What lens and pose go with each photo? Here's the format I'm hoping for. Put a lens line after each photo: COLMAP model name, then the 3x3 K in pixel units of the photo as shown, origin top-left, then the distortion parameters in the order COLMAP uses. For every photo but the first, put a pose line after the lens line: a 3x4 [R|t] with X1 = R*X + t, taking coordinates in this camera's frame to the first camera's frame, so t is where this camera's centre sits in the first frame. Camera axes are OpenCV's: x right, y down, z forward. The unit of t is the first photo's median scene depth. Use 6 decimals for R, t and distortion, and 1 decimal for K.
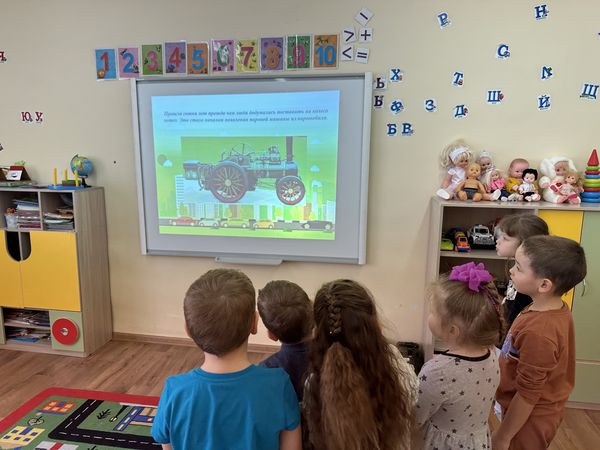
lens RADIAL K [[415.7, 0, 300.0], [0, 415.7, 225.0], [0, 0, 1]] dist [0.068238, -0.099796]
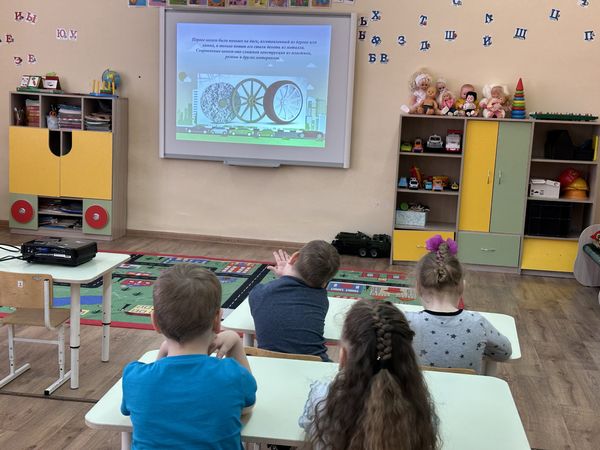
lens RADIAL K [[839.3, 0, 300.0], [0, 839.3, 225.0], [0, 0, 1]] dist [0.140044, 0.014350]
pose [[0.999365, 0.034686, 0.008191, -0.000255], [-0.034583, 0.999325, -0.012413, 0.296546], [-0.008616, 0.012122, 0.999889, -1.457418]]
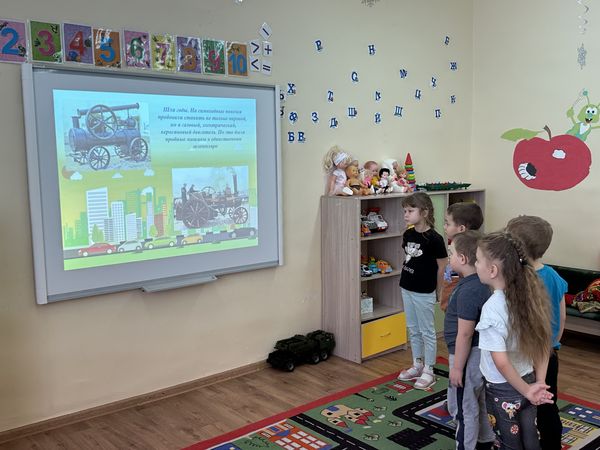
lens RADIAL K [[601.6, 0, 300.0], [0, 601.6, 225.0], [0, 0, 1]] dist [0.172718, -0.298981]
pose [[0.658755, -0.099108, 0.745801, -0.925741], [0.149797, 0.988716, -0.000926, 0.004097], [-0.737294, 0.112329, 0.666168, -0.044063]]
